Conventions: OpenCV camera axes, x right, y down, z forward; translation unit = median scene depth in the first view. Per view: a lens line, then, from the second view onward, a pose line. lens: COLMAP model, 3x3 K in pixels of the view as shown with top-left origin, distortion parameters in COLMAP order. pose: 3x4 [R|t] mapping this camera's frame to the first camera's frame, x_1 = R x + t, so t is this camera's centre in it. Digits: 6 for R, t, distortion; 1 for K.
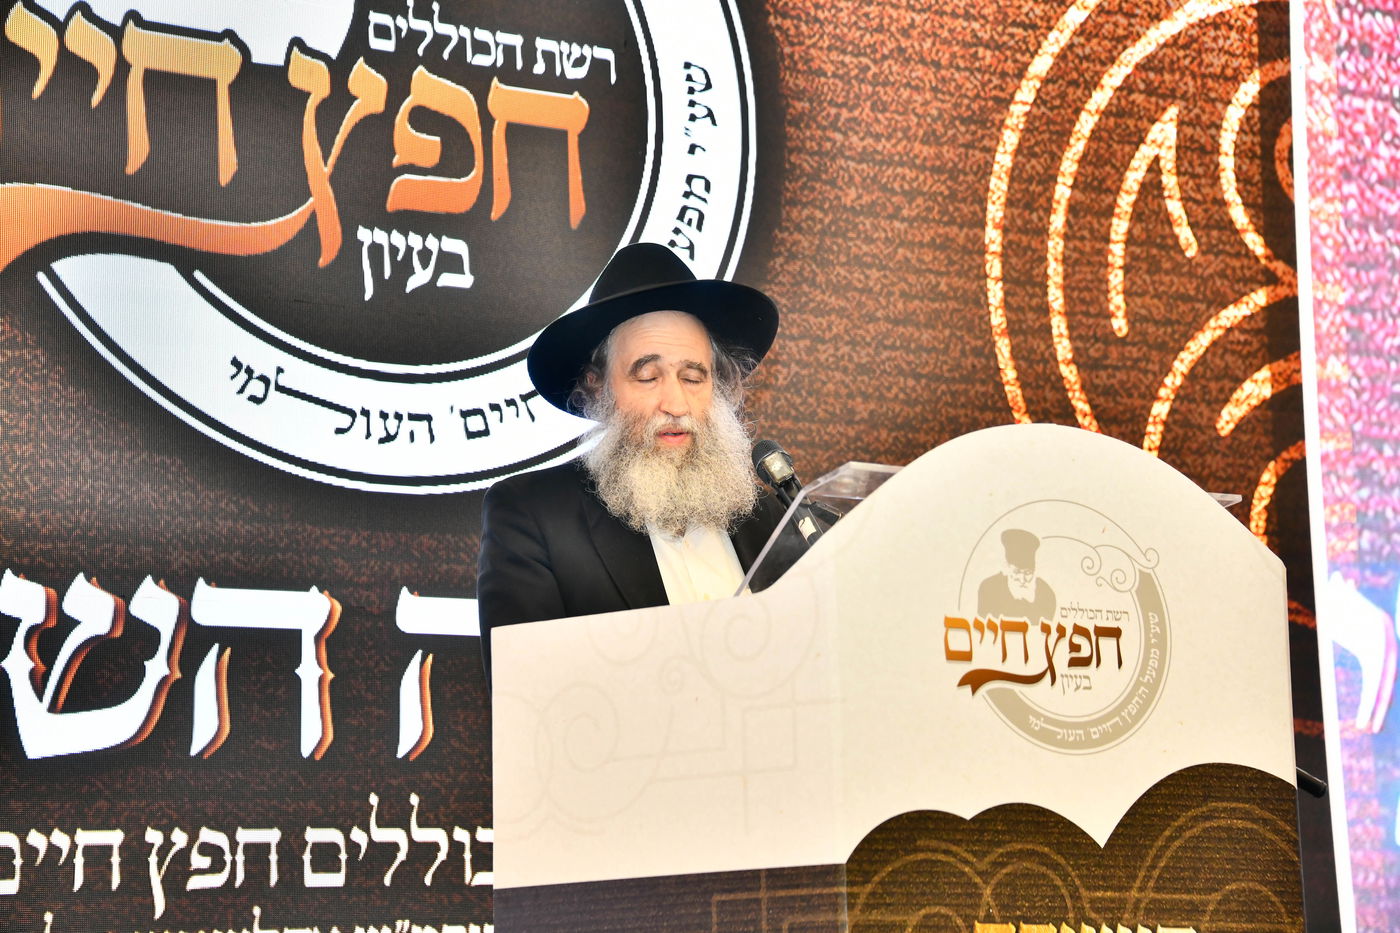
lens RADIAL K [[3317.6, 0, 710.5], [0, 3317.6, 486.9], [0, 0, 1]] dist [0.781191, 0.000000]
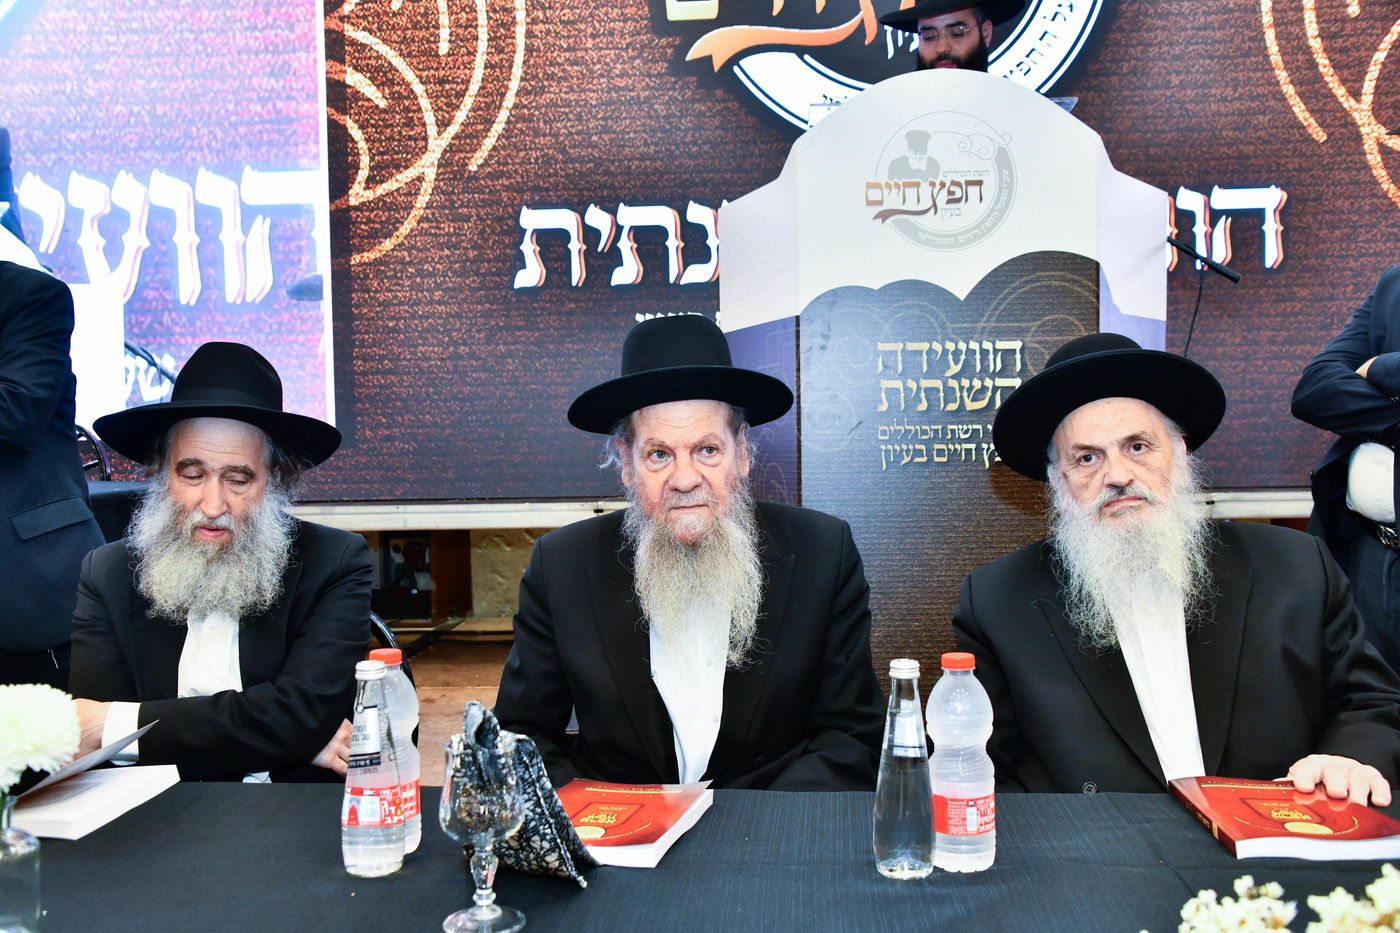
lens RADIAL K [[1336.3, 0, 704.3], [0, 1336.3, 470.0], [0, 0, 1]] dist [0.002605, 0.000000]
pose [[0.829260, 0.027080, -0.558206, 0.278587], [0.090016, 0.979311, 0.181236, 0.035300], [0.551566, -0.200540, 0.809666, 0.210222]]
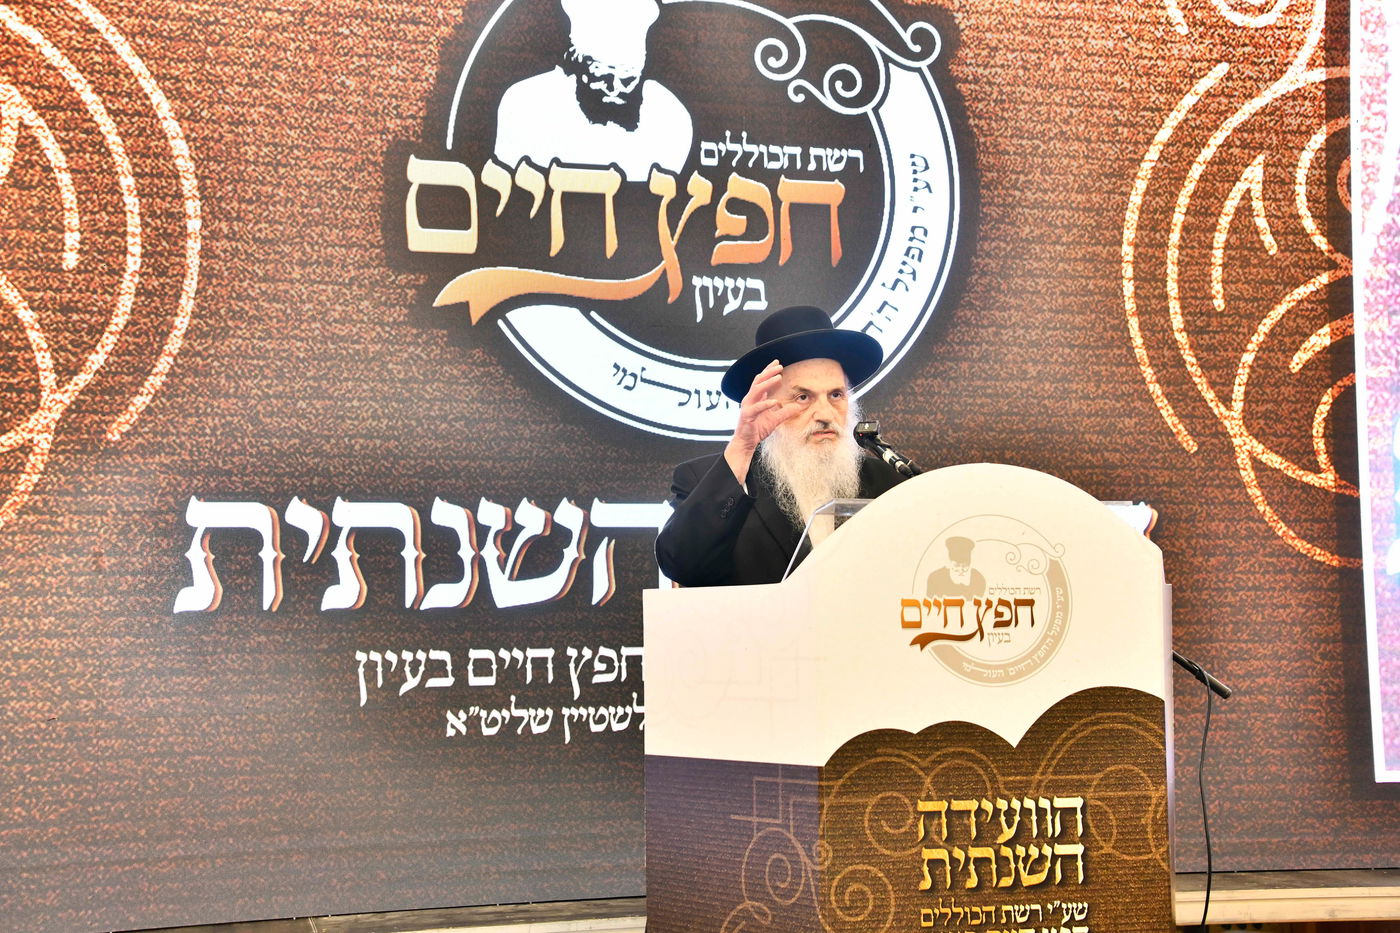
lens RADIAL K [[1907.5, 0, 706.2], [0, 1907.5, 482.7], [0, 0, 1]] dist [0.215082, 0.000000]
pose [[0.967851, -0.007136, -0.251423, 0.135445], [0.031131, 0.995310, 0.091589, -0.063636], [0.249590, -0.096472, 0.963534, 0.101687]]
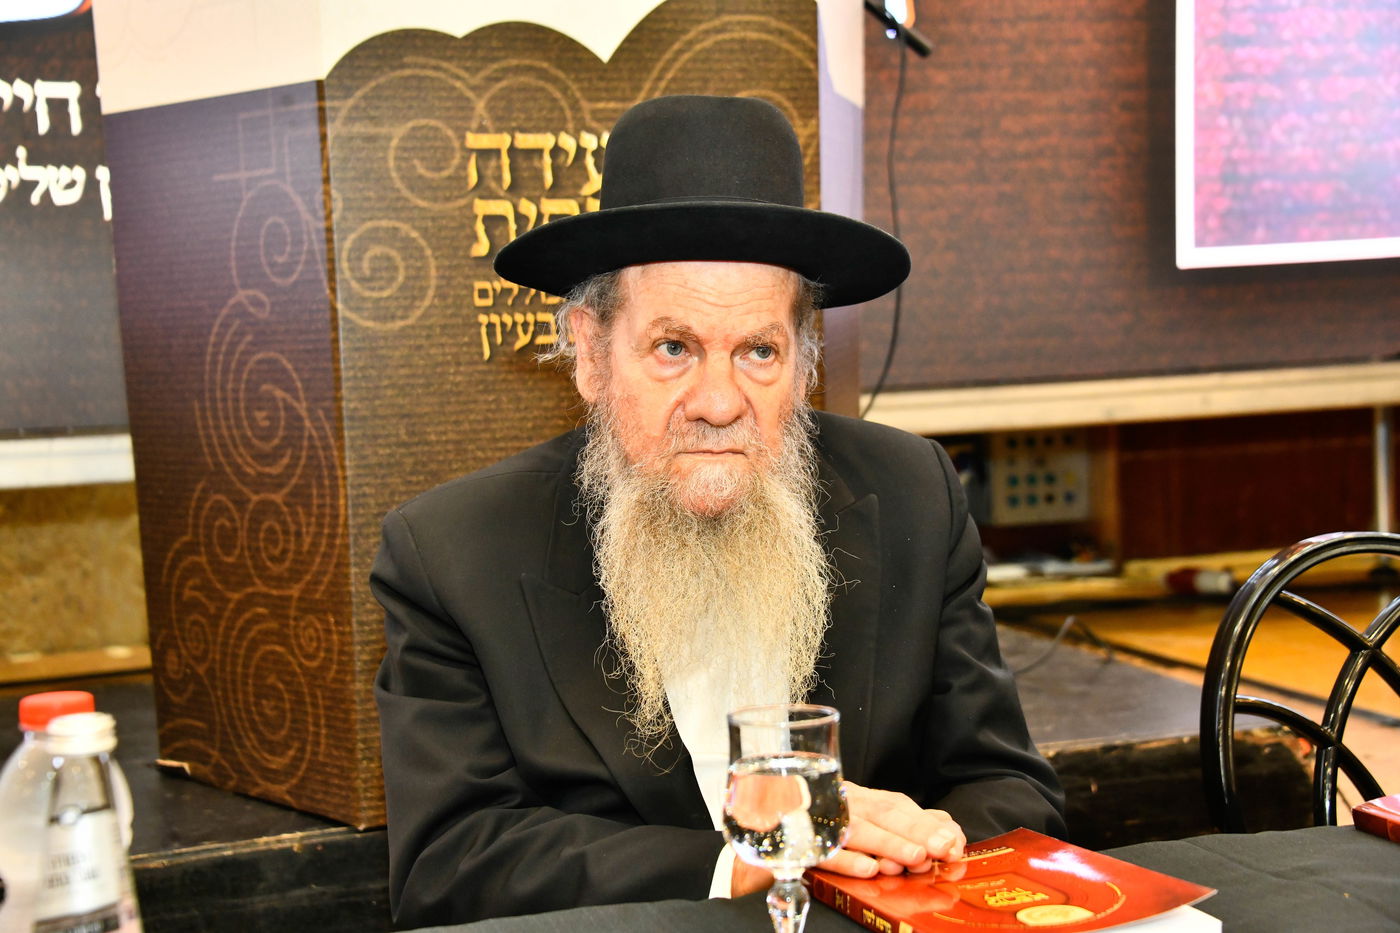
lens RADIAL K [[2288.1, 0, 701.4], [0, 2288.1, 472.6], [0, 0, 1]] dist [0.358945, 0.000000]
pose [[0.984975, -0.000183, -0.172696, 0.185396], [0.042022, 0.970197, 0.238645, 0.040024], [0.167506, -0.242316, 0.955628, 0.183061]]
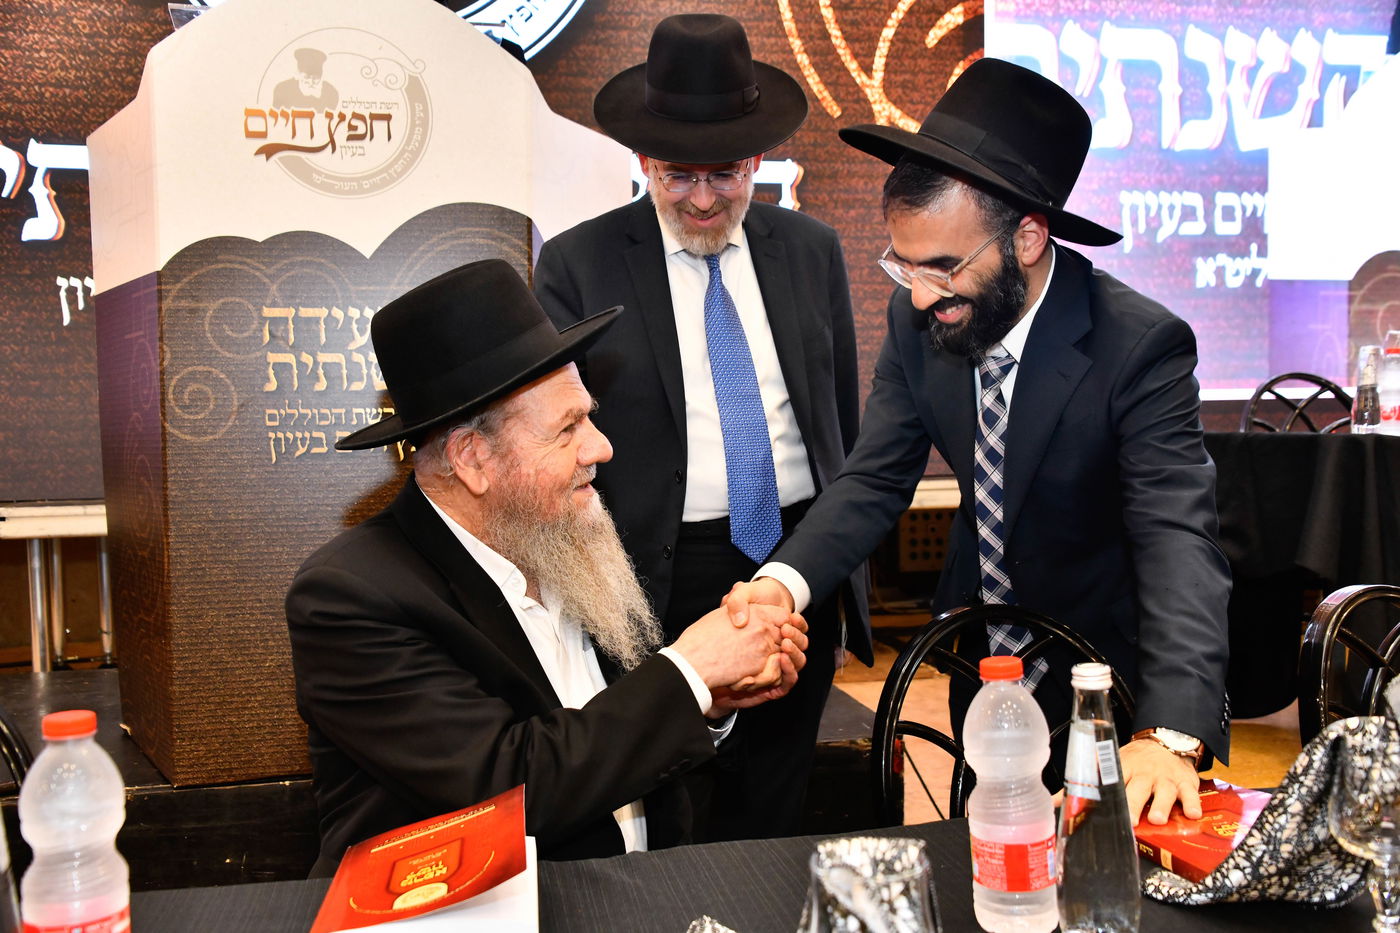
lens RADIAL K [[1418.9, 0, 715.0], [0, 1418.9, 477.8], [0, 0, 1]] dist [0.022029, 0.000000]
pose [[0.954431, 0.020601, -0.297721, 0.313804], [0.043516, 0.977345, 0.207133, 0.052251], [0.295243, -0.210650, 0.931911, 0.285774]]
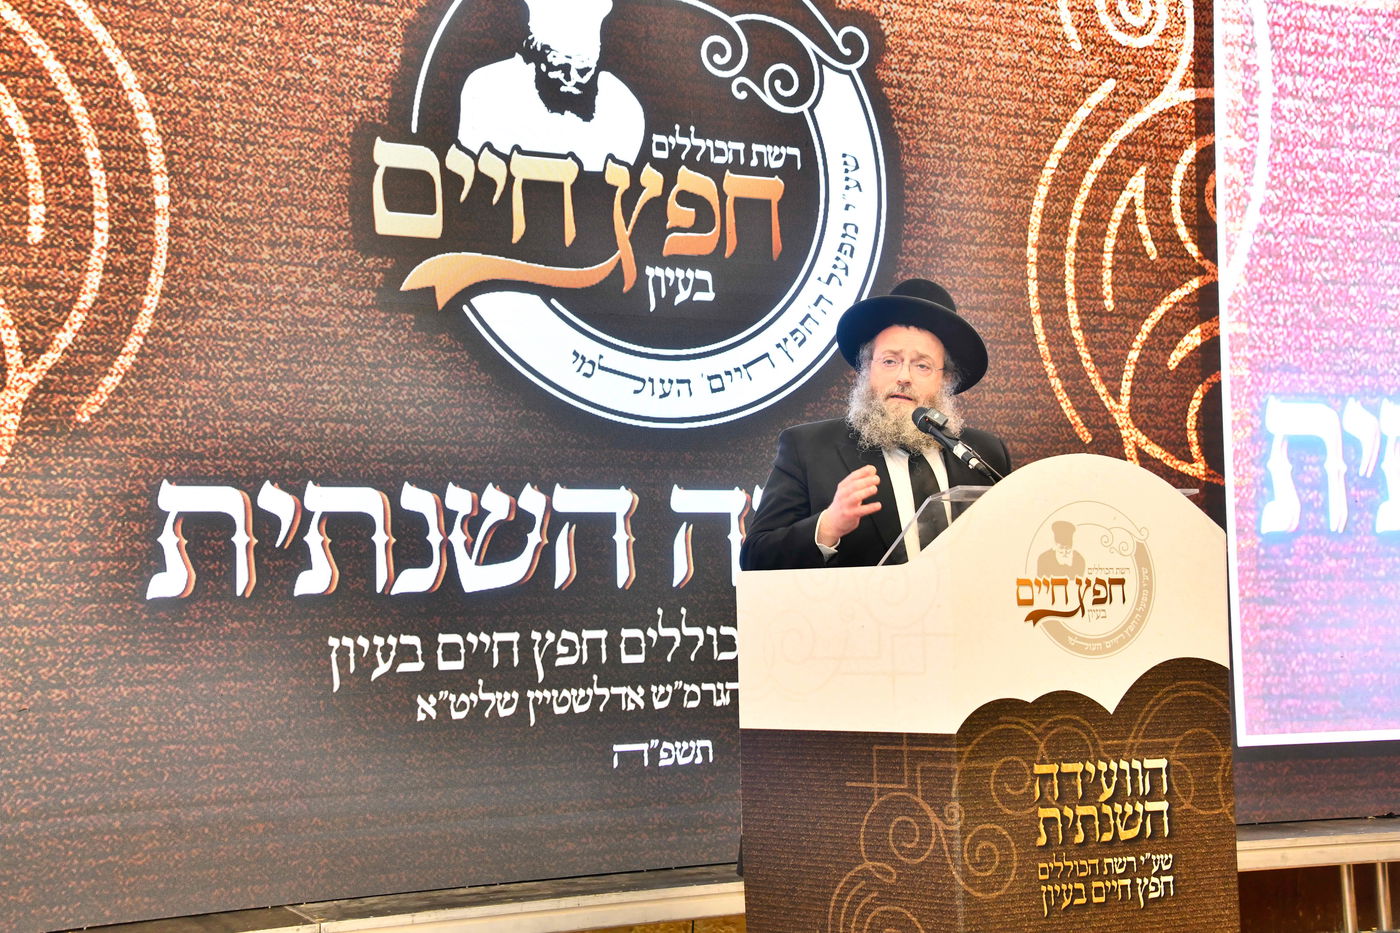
lens RADIAL K [[1973.9, 0, 709.9], [0, 1973.9, 477.8], [0, 0, 1]] dist [0.238348, 0.000000]
pose [[0.998025, -0.000870, -0.062812, -0.012303], [0.007185, 0.994924, 0.100374, -0.072689], [0.062405, -0.100627, 0.992965, 0.021907]]
